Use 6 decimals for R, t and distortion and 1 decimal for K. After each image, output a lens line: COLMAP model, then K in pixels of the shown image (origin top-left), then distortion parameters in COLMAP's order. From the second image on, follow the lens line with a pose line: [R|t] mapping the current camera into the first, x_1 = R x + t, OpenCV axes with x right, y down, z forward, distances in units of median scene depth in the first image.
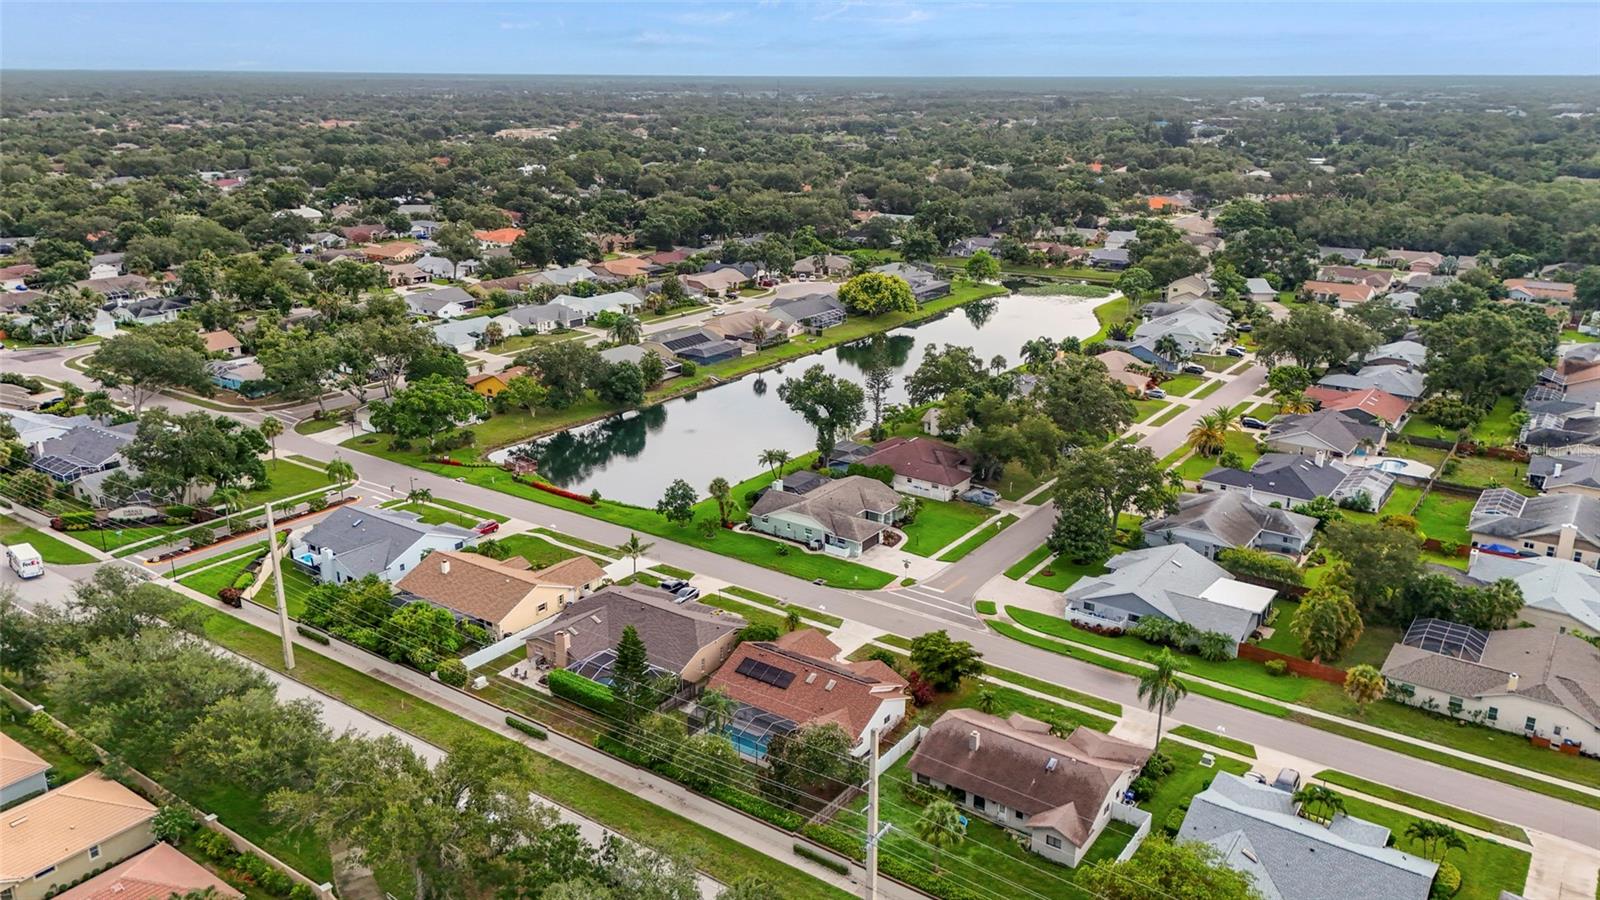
lens RADIAL K [[1167.8, 0, 805.1], [0, 1167.8, 454.5], [0, 0, 1]] dist [0.097758, -0.117676]
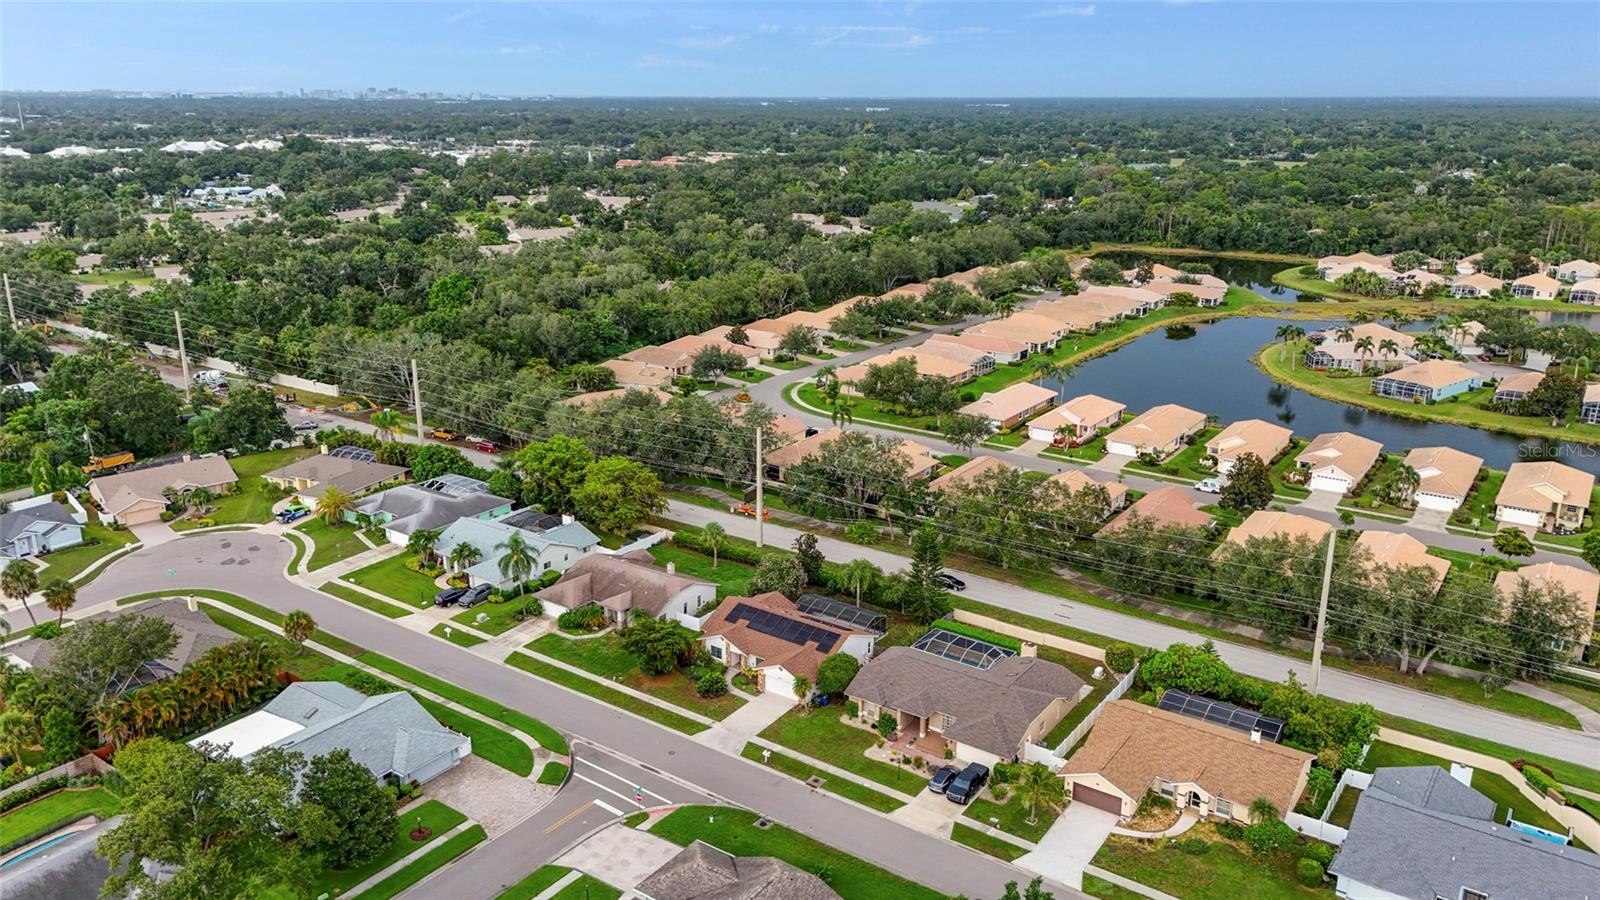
lens RADIAL K [[1167.8, 0, 805.1], [0, 1167.8, 454.5], [0, 0, 1]] dist [0.097758, -0.117676]
pose [[-0.999970, -0.007763, 0.000848, -0.009797], [-0.005865, 0.818284, 0.574784, -0.436901], [-0.005156, 0.574762, -0.818305, 1.345428]]
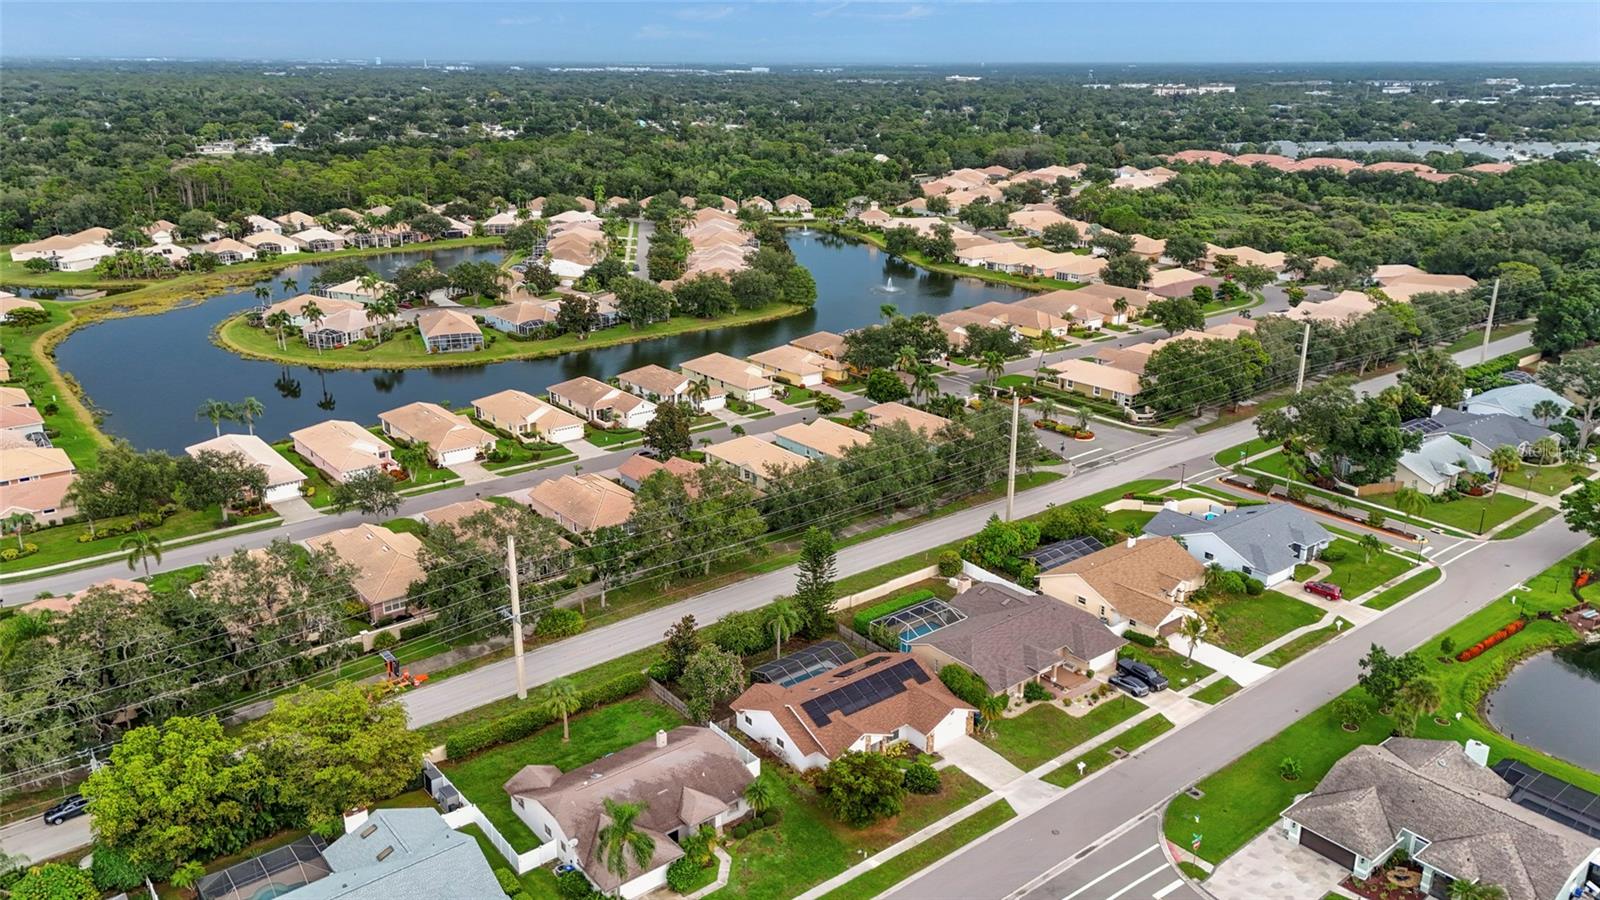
lens RADIAL K [[1167.8, 0, 805.1], [0, 1167.8, 454.5], [0, 0, 1]] dist [0.097758, -0.117676]
pose [[-0.279682, 0.302042, -0.911344, 0.613639], [-0.301209, 0.873697, 0.382003, -0.248275], [0.911620, 0.381344, -0.153380, 0.764742]]
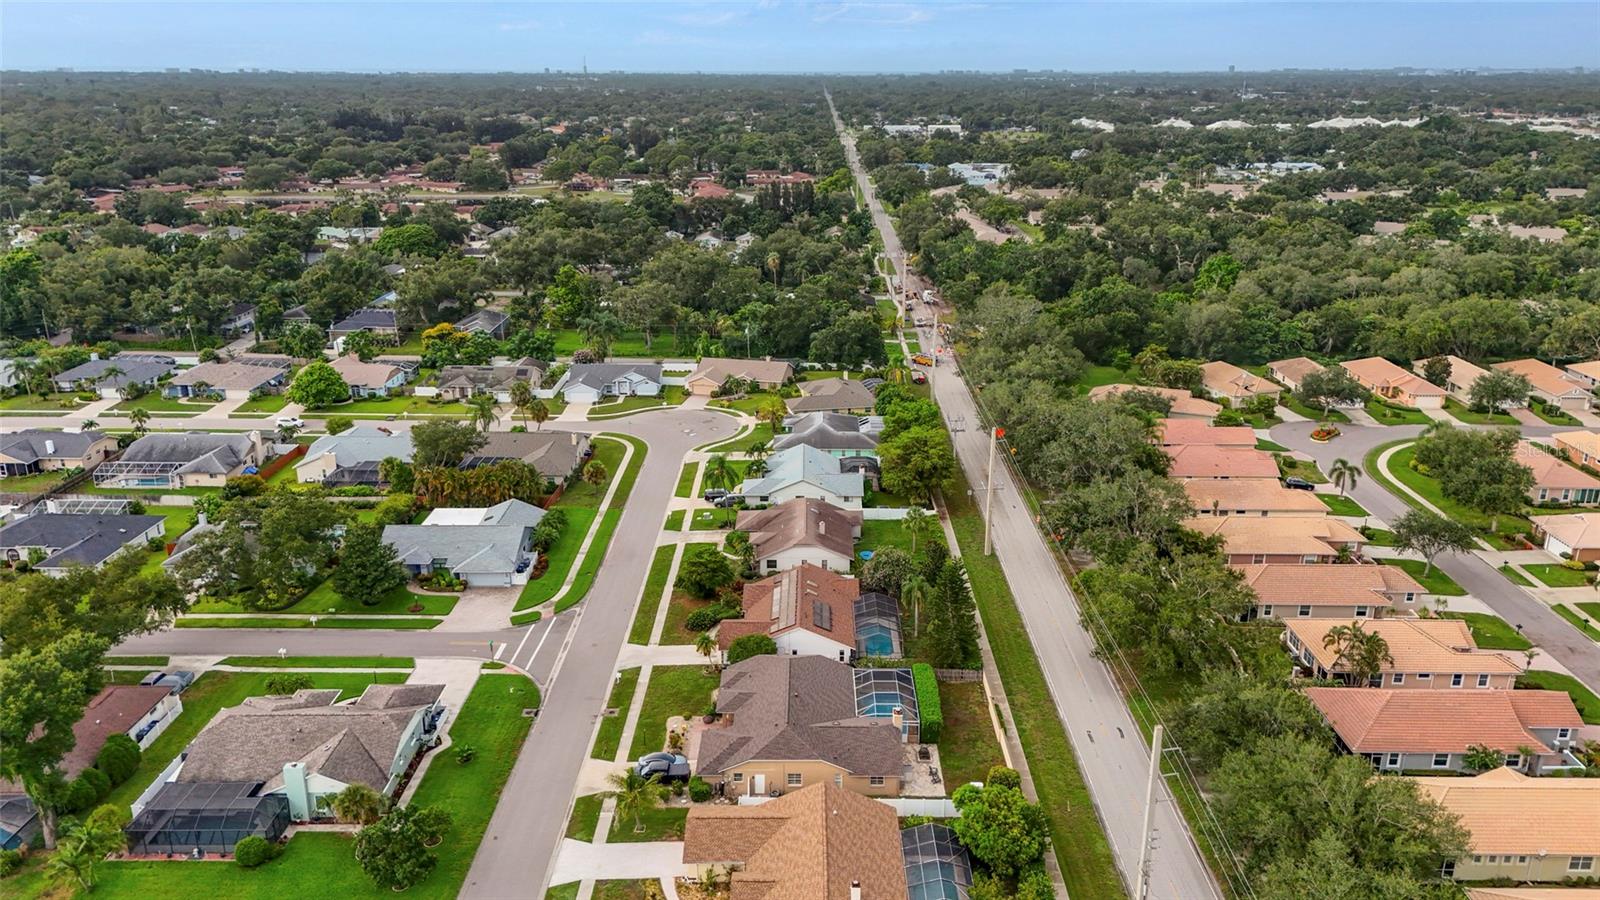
lens RADIAL K [[1167.8, 0, 805.1], [0, 1167.8, 454.5], [0, 0, 1]] dist [0.097758, -0.117676]
pose [[-0.568069, -0.262099, 0.780129, -0.617709], [0.250701, 0.847766, 0.467377, -0.336207], [-0.783866, 0.461082, -0.415882, 1.029338]]
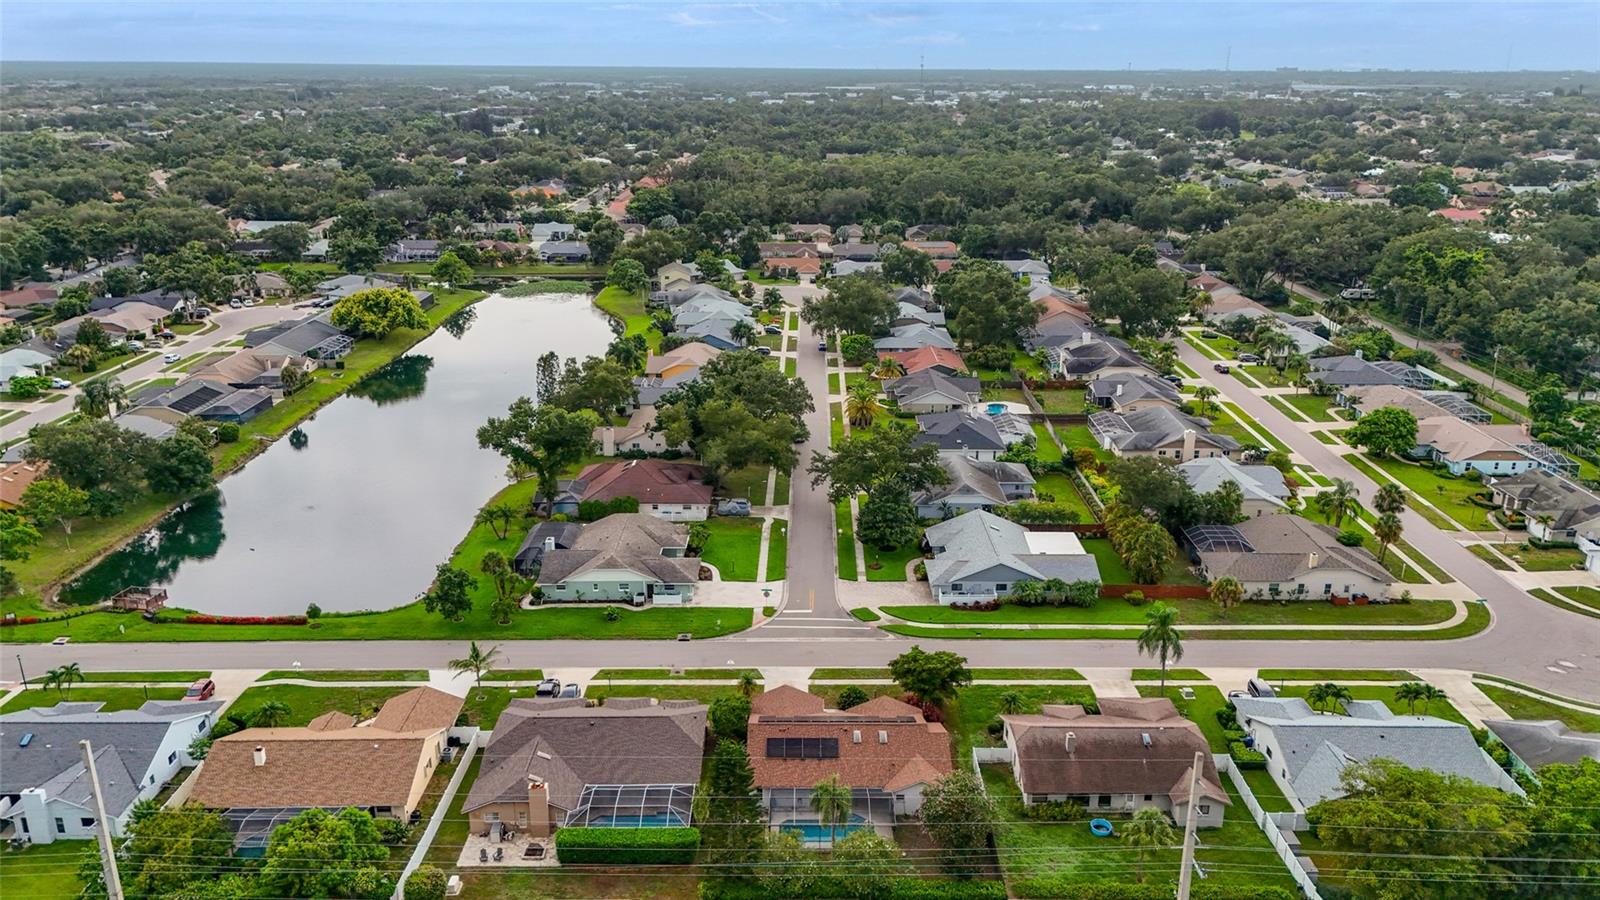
lens RADIAL K [[1167.8, 0, 805.1], [0, 1167.8, 454.5], [0, 0, 1]] dist [0.097758, -0.117676]
pose [[0.815882, -0.183039, 0.548482, -0.349624], [0.178040, 0.982012, 0.062878, -0.062078], [-0.550125, 0.046351, 0.833795, 0.188249]]
